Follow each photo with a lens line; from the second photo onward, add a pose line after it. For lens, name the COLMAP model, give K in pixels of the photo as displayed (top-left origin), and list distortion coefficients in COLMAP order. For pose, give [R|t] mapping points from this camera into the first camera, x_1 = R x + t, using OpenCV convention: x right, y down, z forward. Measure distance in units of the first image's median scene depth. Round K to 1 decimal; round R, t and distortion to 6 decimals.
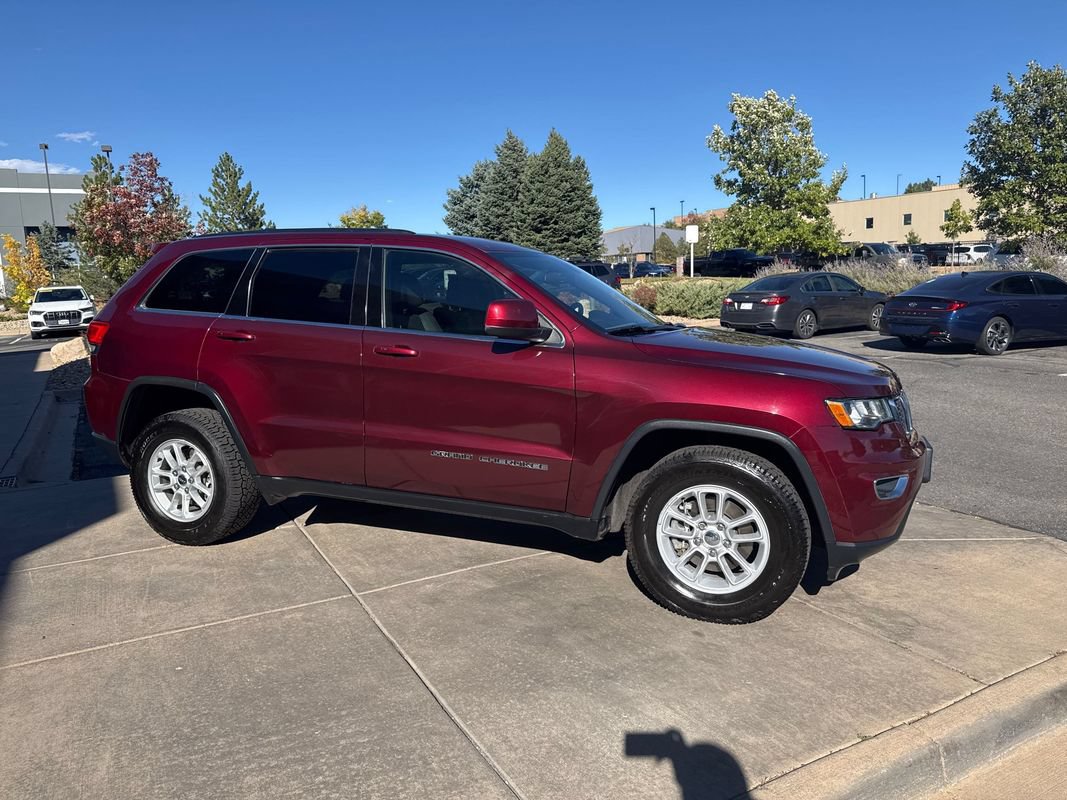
lens RADIAL K [[740.9, 0, 540.9], [0, 740.9, 412.0], [0, 0, 1]] dist [0.062034, -0.079119]
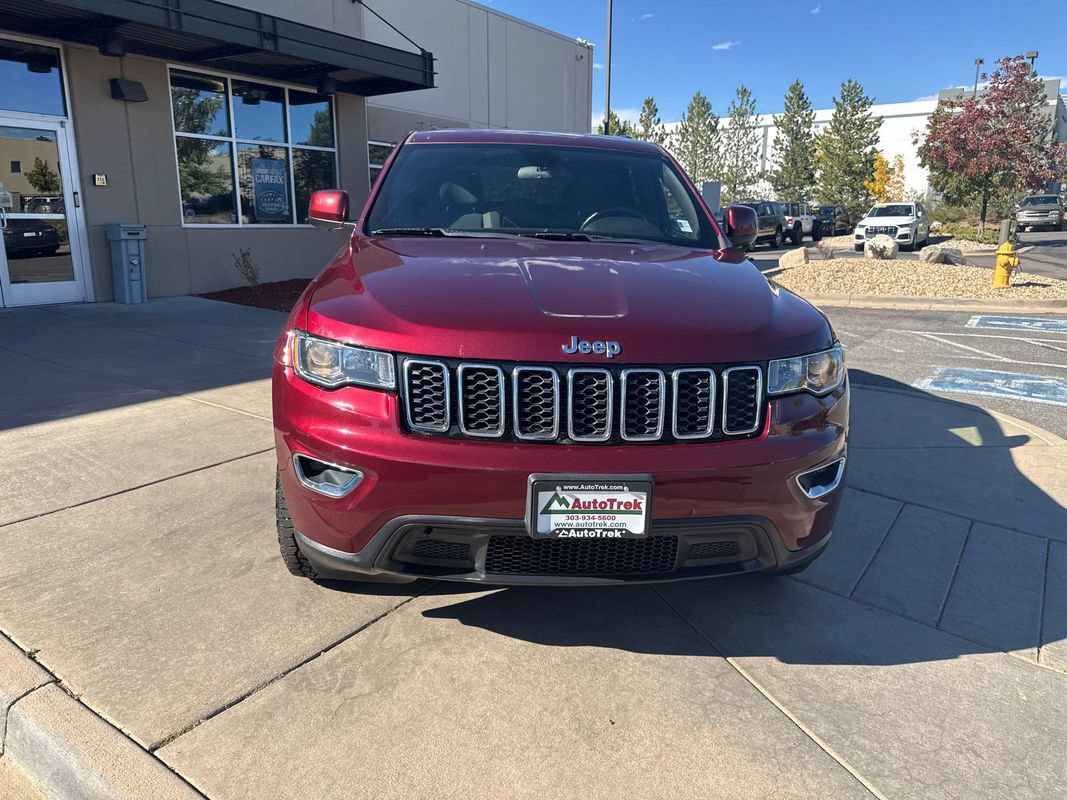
lens RADIAL K [[762.0, 0, 544.4], [0, 762.0, 387.9], [0, 0, 1]] dist [0.009305, -0.001735]
pose [[0.427585, 0.229955, -0.874238, 0.128860], [-0.171717, 0.970157, 0.171199, -0.014270], [0.887516, 0.076919, 0.454312, 0.097491]]
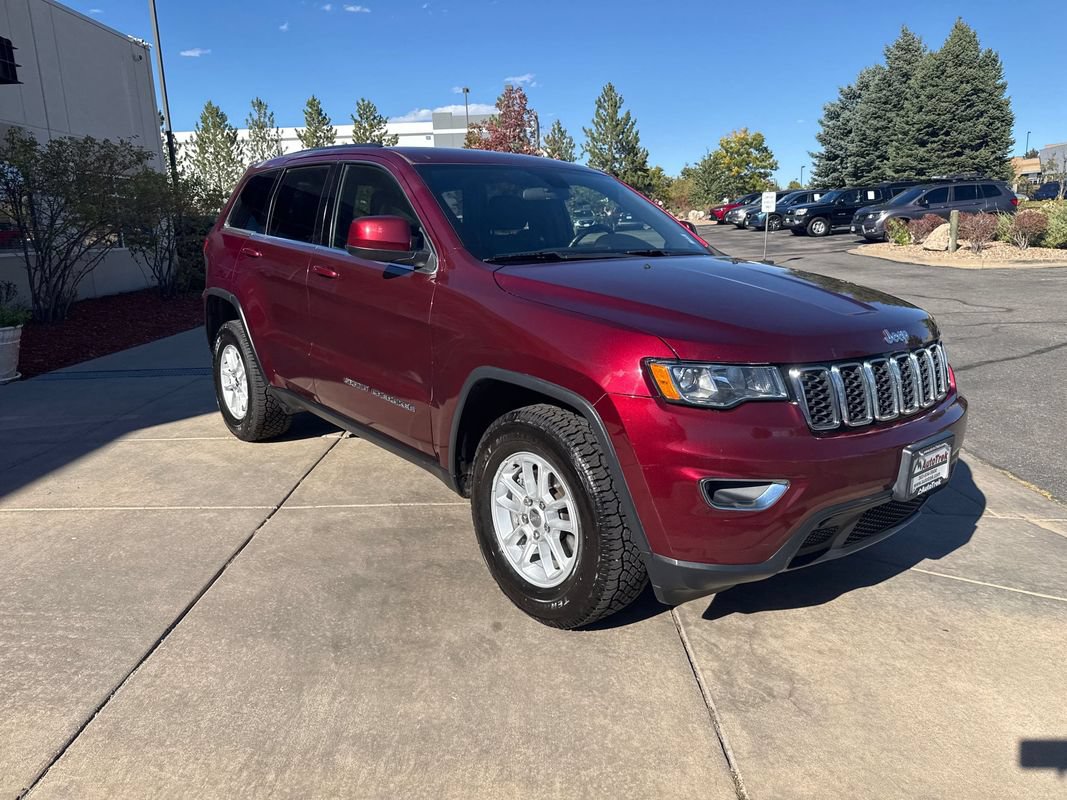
lens RADIAL K [[749.8, 0, 542.2], [0, 749.8, 389.7], [0, 0, 1]] dist [0.006305, -0.000324]
pose [[0.873334, 0.110617, -0.474396, 0.070900], [-0.079556, 0.993189, 0.085128, -0.004423], [0.480581, -0.036605, 0.876186, 0.035088]]
